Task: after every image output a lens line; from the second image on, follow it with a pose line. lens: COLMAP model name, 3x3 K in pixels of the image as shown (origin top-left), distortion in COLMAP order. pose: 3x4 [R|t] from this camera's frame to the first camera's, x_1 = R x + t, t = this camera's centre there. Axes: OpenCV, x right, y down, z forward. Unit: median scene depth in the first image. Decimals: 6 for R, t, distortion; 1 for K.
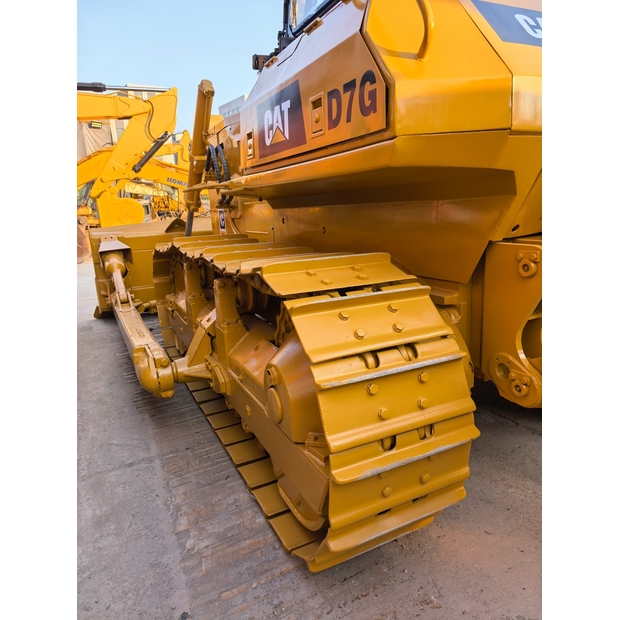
lens RADIAL K [[442.2, 0, 311.8], [0, 442.2, 307.5], [0, 0, 1]] dist [0.063891, -0.082245]
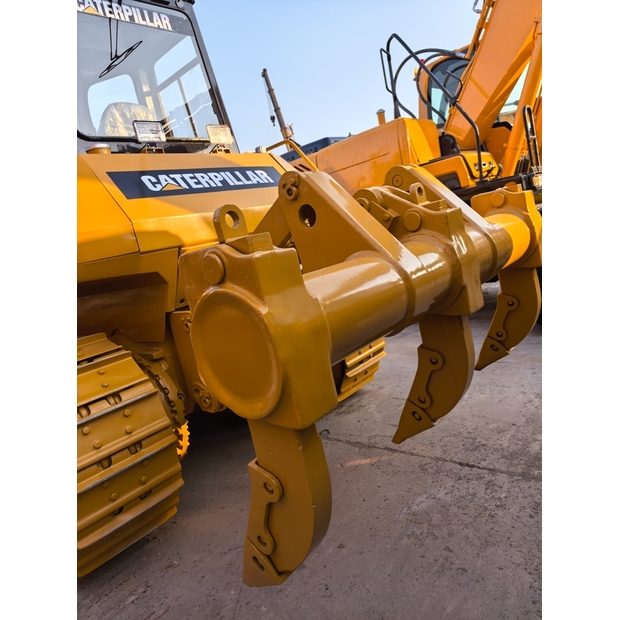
lens RADIAL K [[442.2, 0, 311.8], [0, 442.2, 307.5], [0, 0, 1]] dist [0.063891, -0.082245]
pose [[0.909217, -0.199633, 0.365337, 0.182463], [0.239765, 0.968482, -0.067493, 0.034771], [-0.340349, 0.148961, 0.928425, -0.358945]]
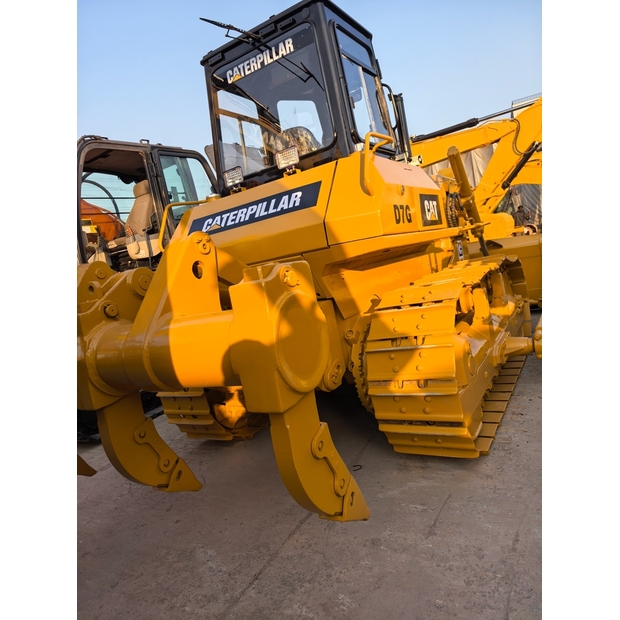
lens RADIAL K [[442.2, 0, 311.8], [0, 442.2, 307.5], [0, 0, 1]] dist [0.063891, -0.082245]
pose [[0.544137, 0.031886, -0.838390, 1.503212], [-0.022478, 0.999473, 0.023424, -0.145625], [0.838695, 0.006099, 0.544567, 0.103486]]
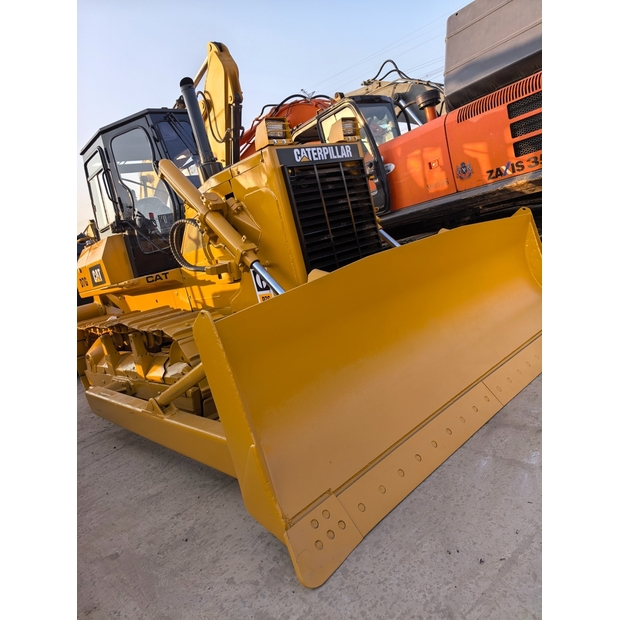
lens RADIAL K [[442.2, 0, 311.8], [0, 442.2, 307.5], [0, 0, 1]] dist [0.063891, -0.082245]
pose [[-0.916380, 0.316702, -0.244840, 0.242627], [0.216621, 0.906658, 0.362003, -0.798871], [0.336634, 0.278695, -0.899448, 3.295796]]
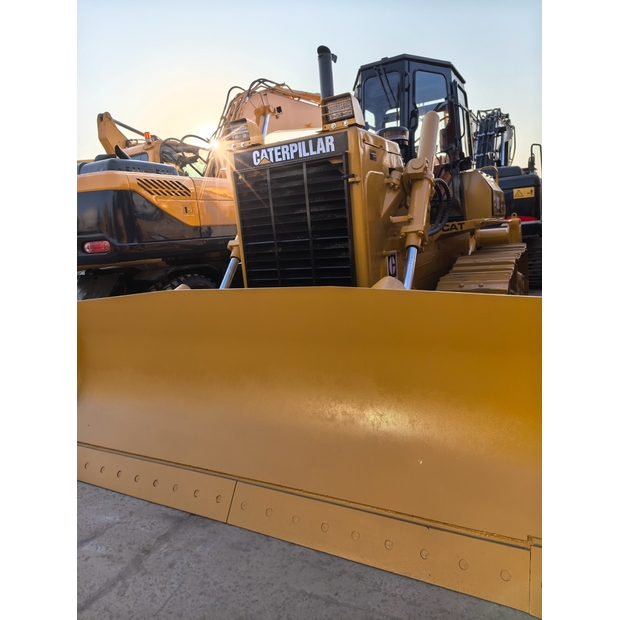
lens RADIAL K [[442.2, 0, 311.8], [0, 442.2, 307.5], [0, 0, 1]] dist [0.063891, -0.082245]
pose [[-0.596599, -0.033186, 0.801853, -1.214020], [0.287934, 0.923773, 0.252462, -0.631457], [-0.749109, 0.381499, -0.541566, 2.700054]]
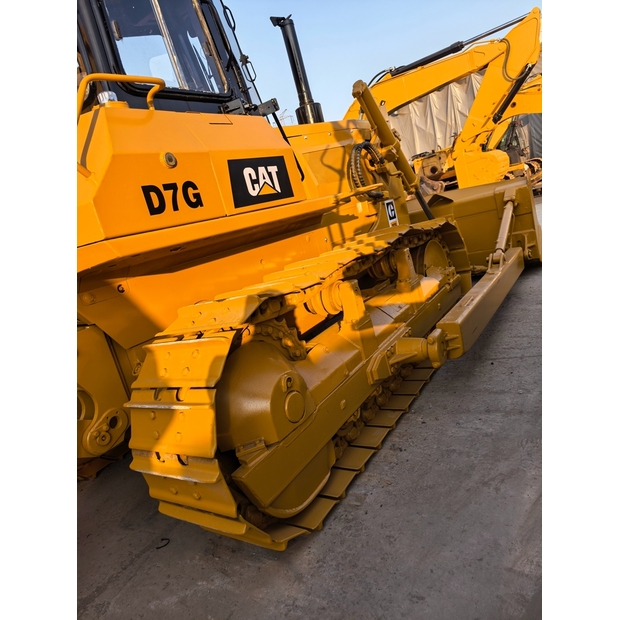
lens RADIAL K [[442.2, 0, 311.8], [0, 442.2, 307.5], [0, 0, 1]] dist [0.063891, -0.082245]
pose [[0.511633, 0.090215, -0.854455, 1.460545], [0.044667, 0.990335, 0.131307, -0.262399], [0.858042, -0.105347, 0.502658, 0.699227]]
